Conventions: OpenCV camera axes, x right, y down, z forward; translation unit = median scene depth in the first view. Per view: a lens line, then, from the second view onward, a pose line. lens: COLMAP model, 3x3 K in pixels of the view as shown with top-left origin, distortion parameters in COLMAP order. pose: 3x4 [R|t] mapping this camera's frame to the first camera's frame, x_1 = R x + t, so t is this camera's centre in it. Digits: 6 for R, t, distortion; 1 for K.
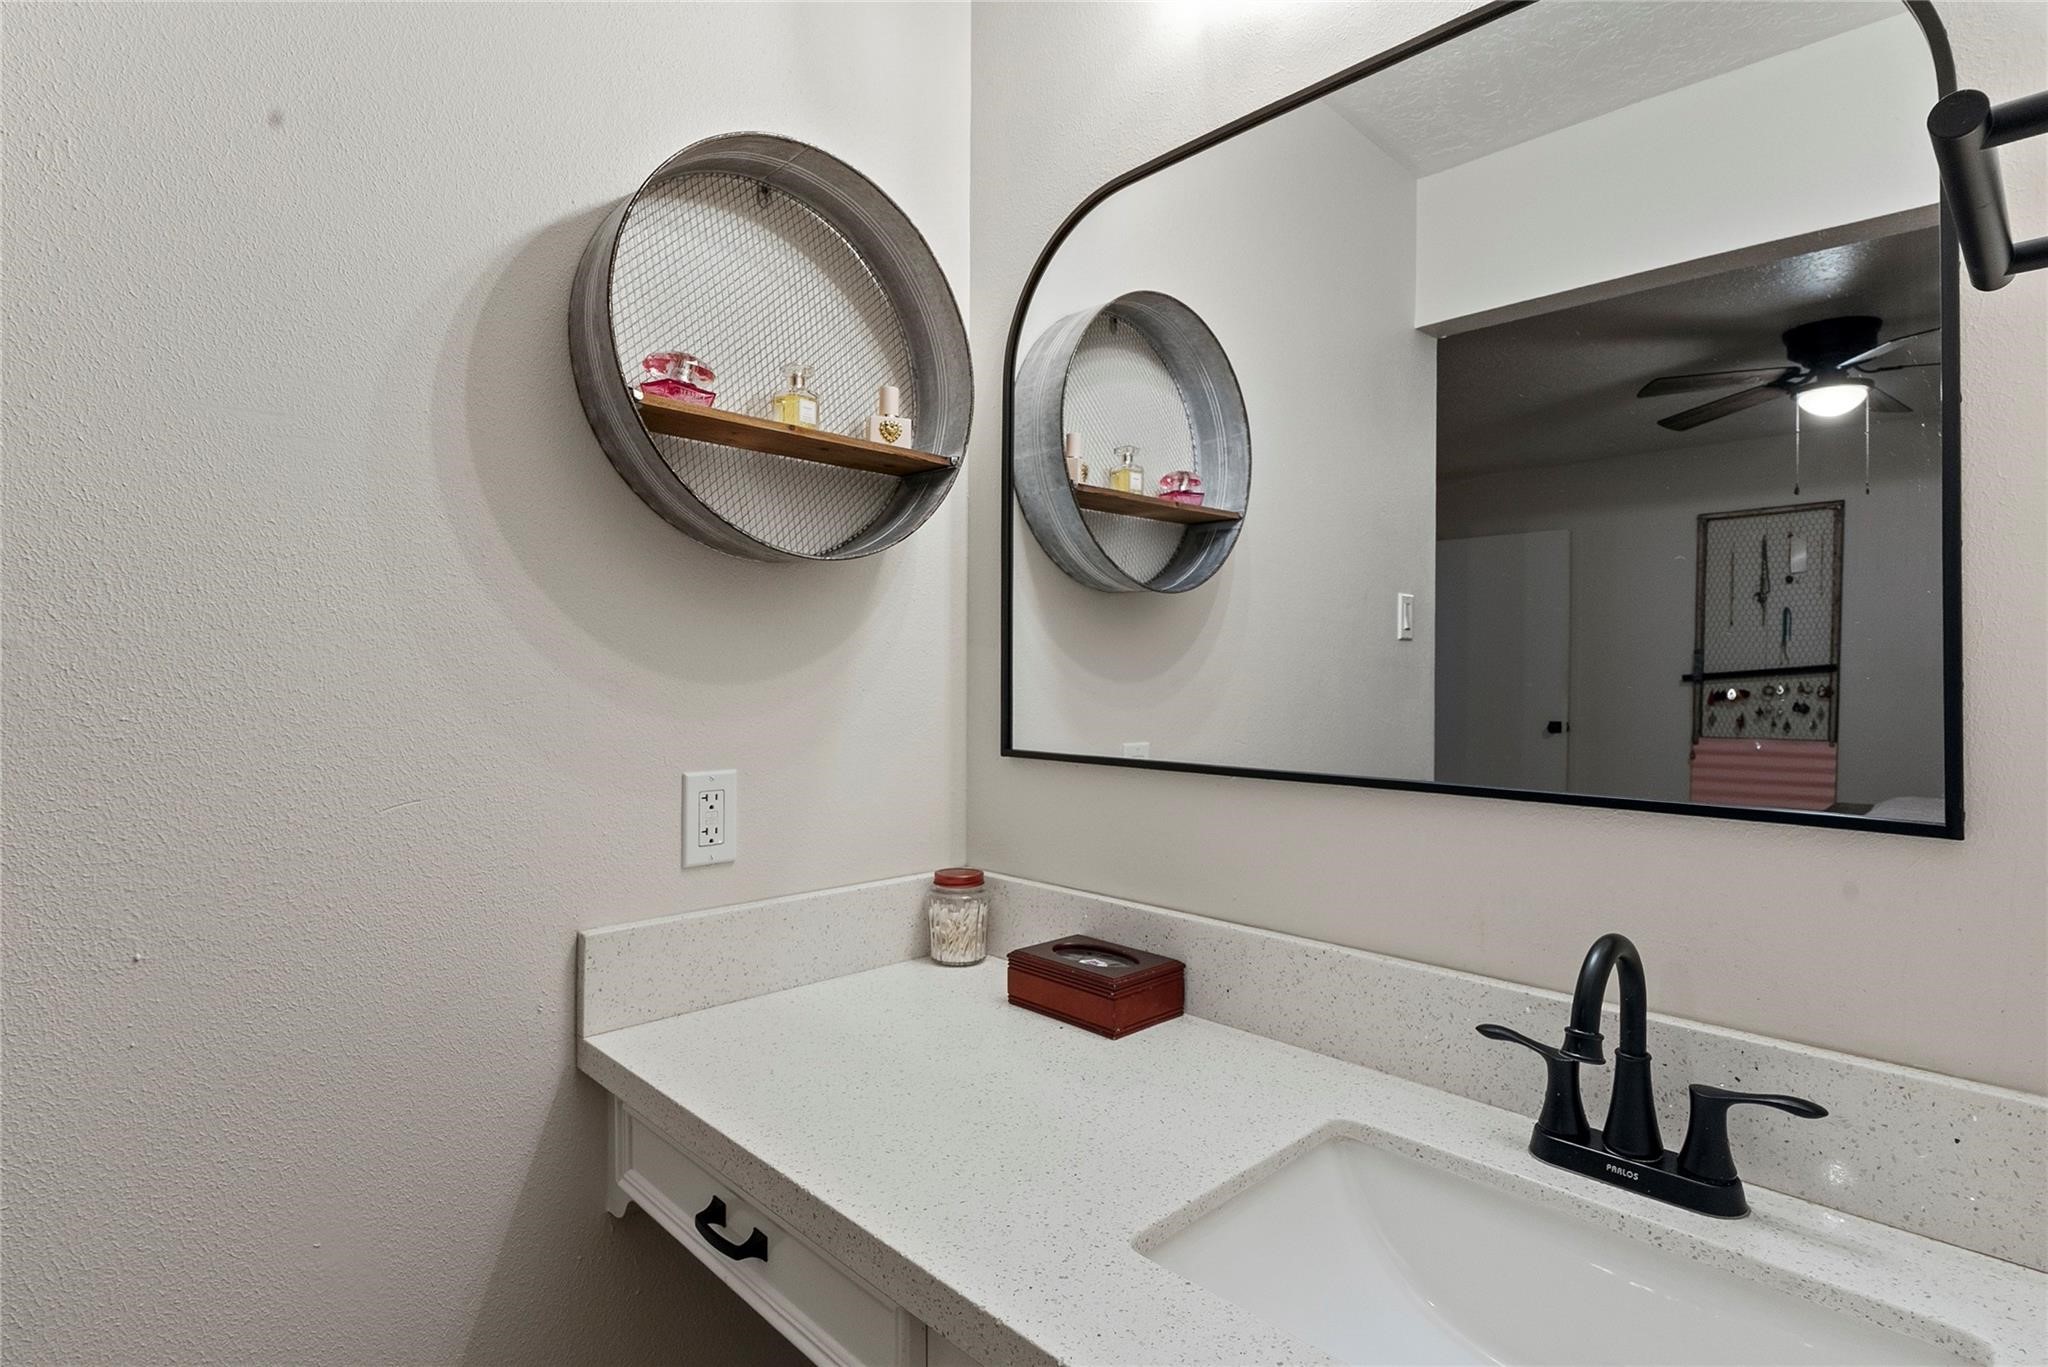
lens RADIAL K [[1010.3, 0, 1031.8], [0, 1010.3, 676.0], [0, 0, 1]] dist [-0.005339, -0.000240]
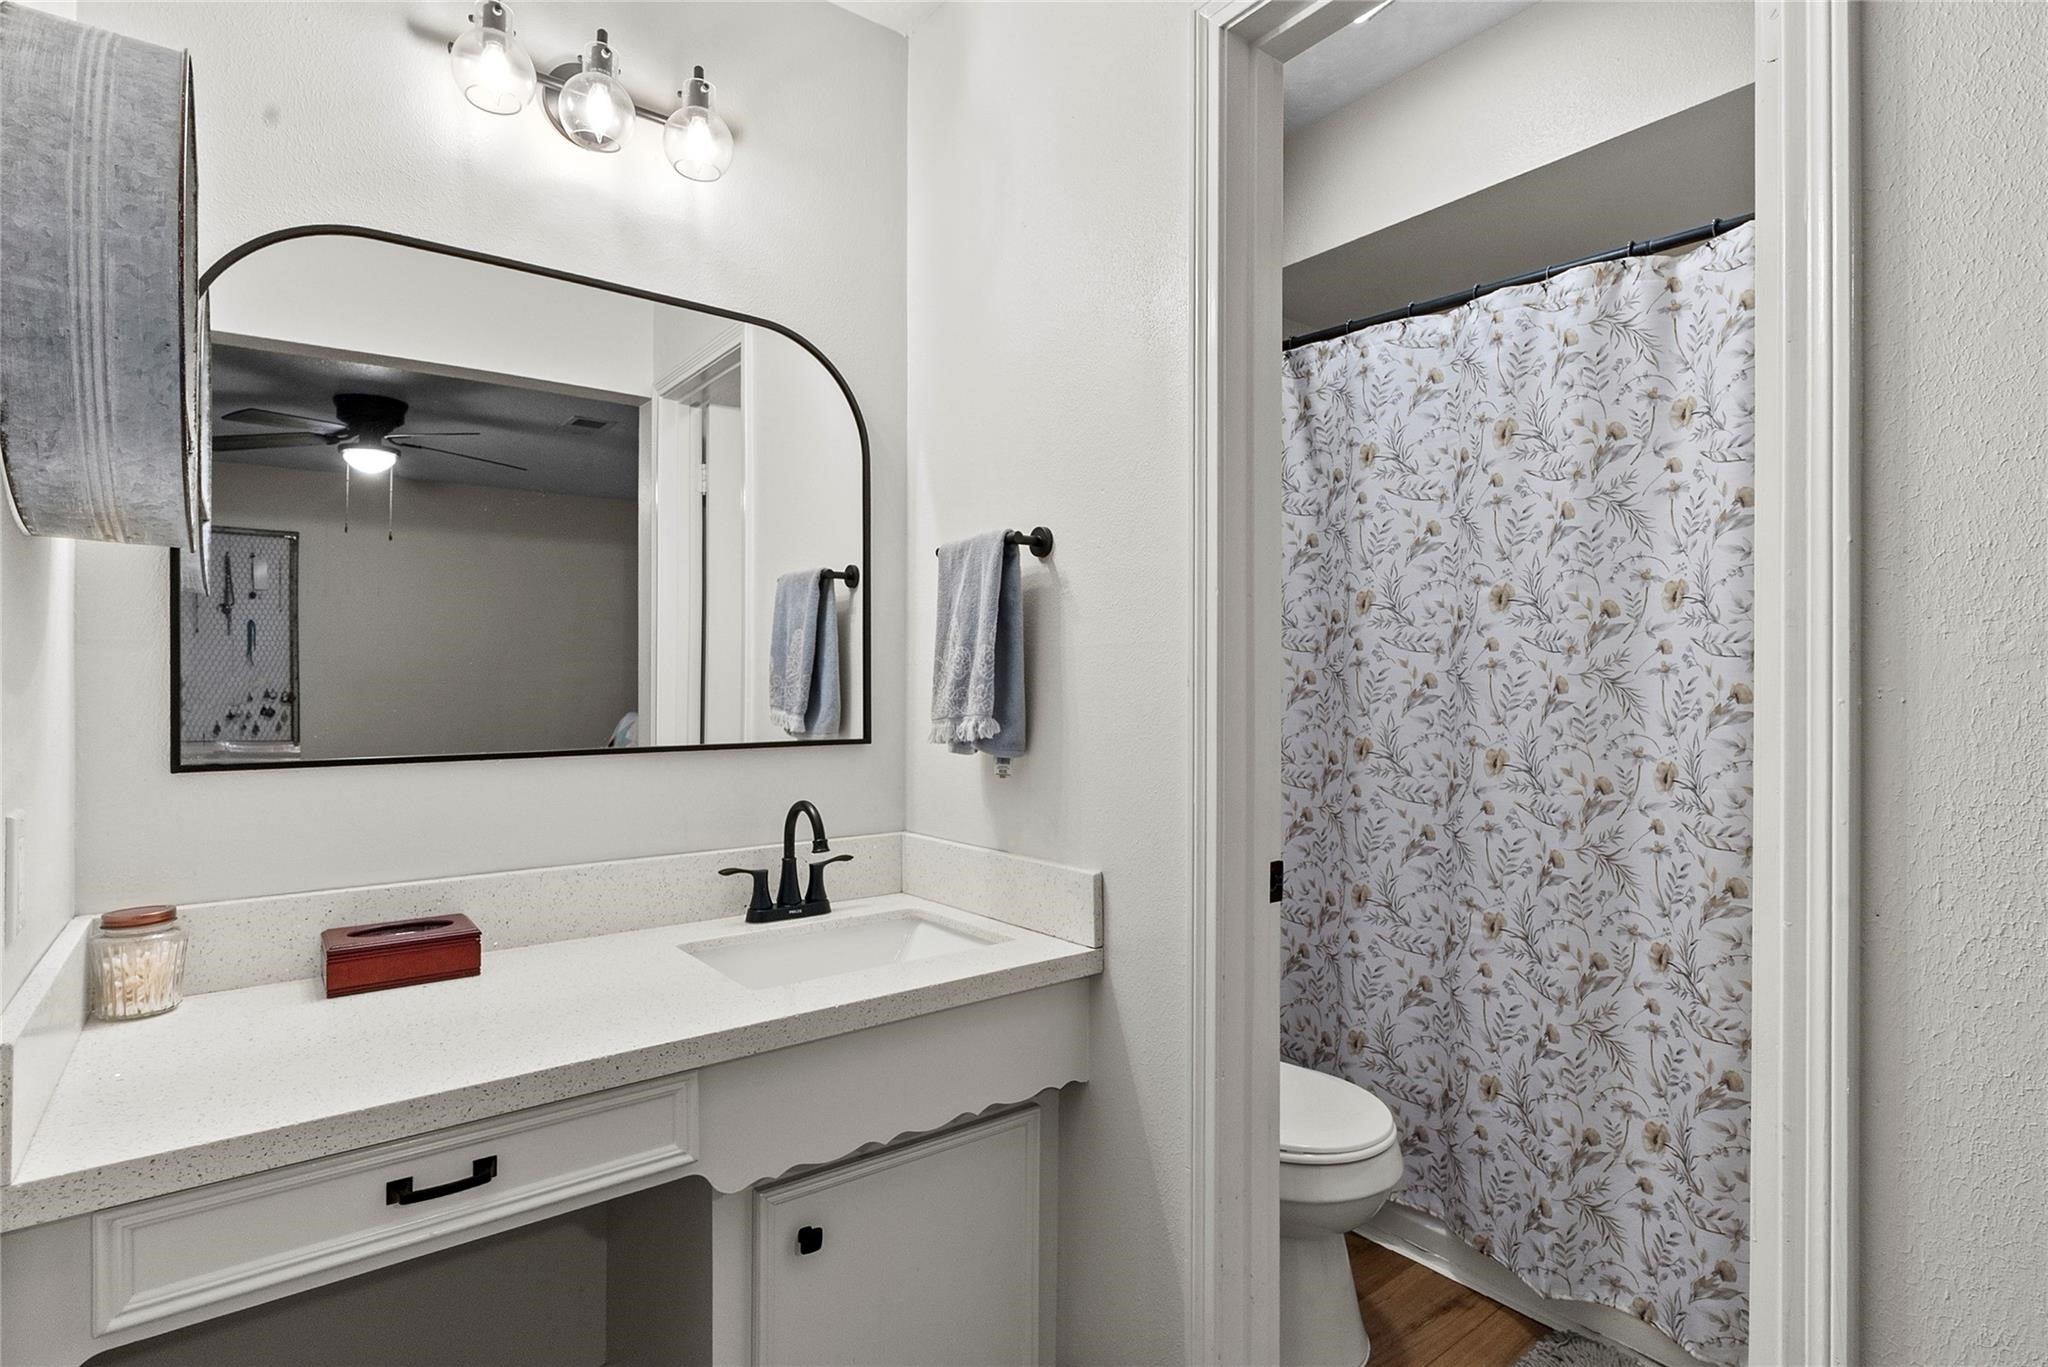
lens RADIAL K [[1010.3, 0, 1031.9], [0, 1010.3, 689.9], [0, 0, 1]] dist [-0.005339, -0.000240]
pose [[0.110878, -0.008918, 0.993794, -0.248994], [0.000493, 0.999960, 0.008918, -0.002118], [-0.993834, -0.000499, 0.110878, 0.037417]]
